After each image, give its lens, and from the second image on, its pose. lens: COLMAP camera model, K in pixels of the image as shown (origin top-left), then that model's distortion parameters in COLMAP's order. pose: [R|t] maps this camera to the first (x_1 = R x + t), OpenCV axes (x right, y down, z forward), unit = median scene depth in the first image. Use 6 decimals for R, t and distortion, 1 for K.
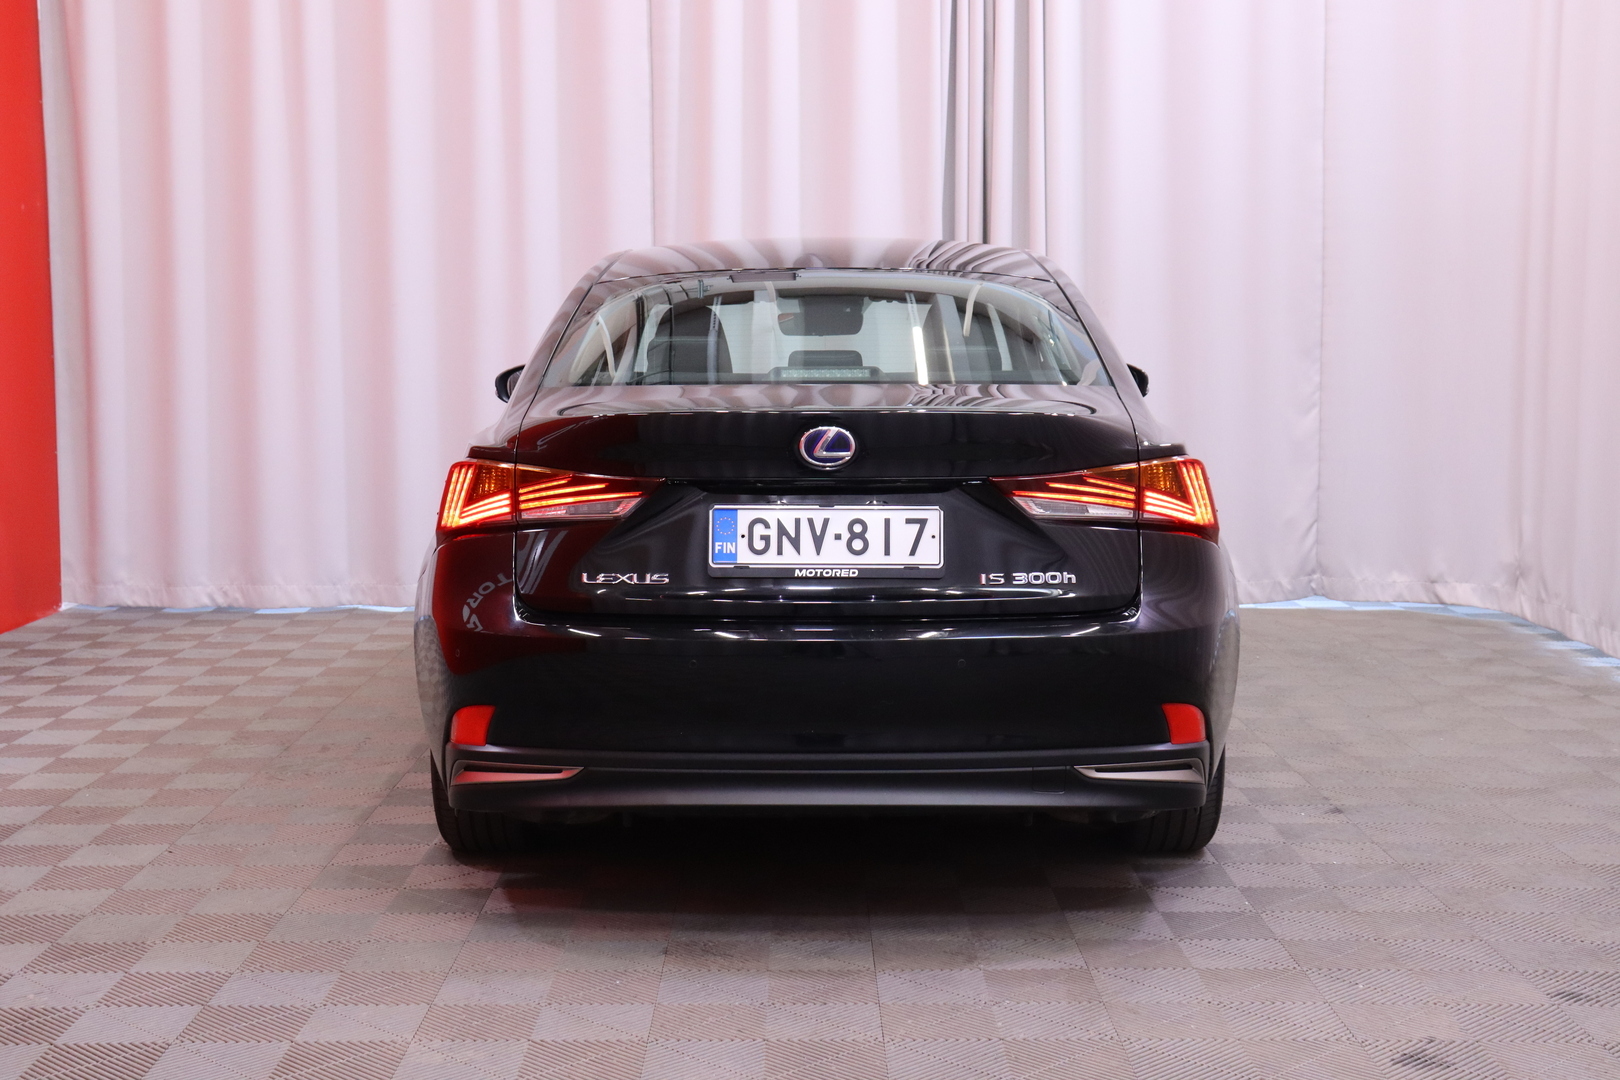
lens RADIAL K [[2287.0, 0, 801.7], [0, 2287.0, 476.7], [0, 0, 1]] dist [-0.077380, 0.000000]
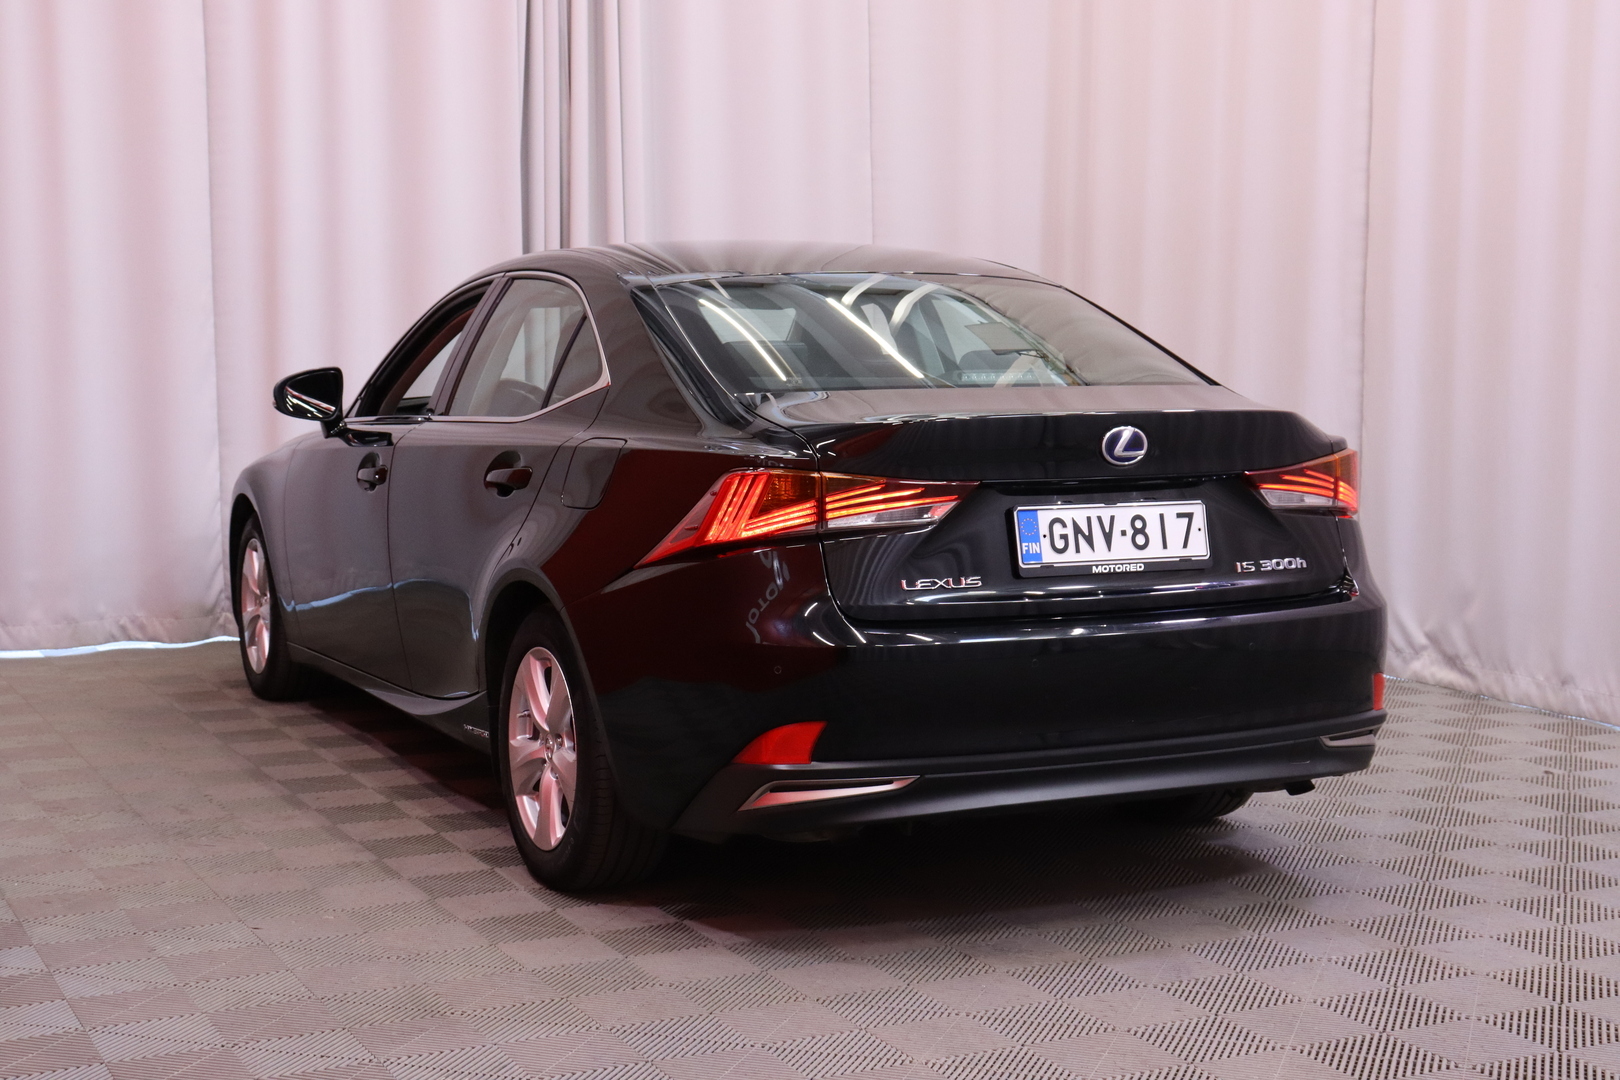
lens RADIAL K [[2365.3, 0, 821.4], [0, 2365.3, 480.6], [0, 0, 1]] dist [-0.029697, 0.000000]
pose [[0.896619, -0.028993, 0.441853, -0.579069], [0.030672, 0.999524, 0.003345, -0.005316], [-0.441740, 0.010553, 0.897081, 0.098384]]
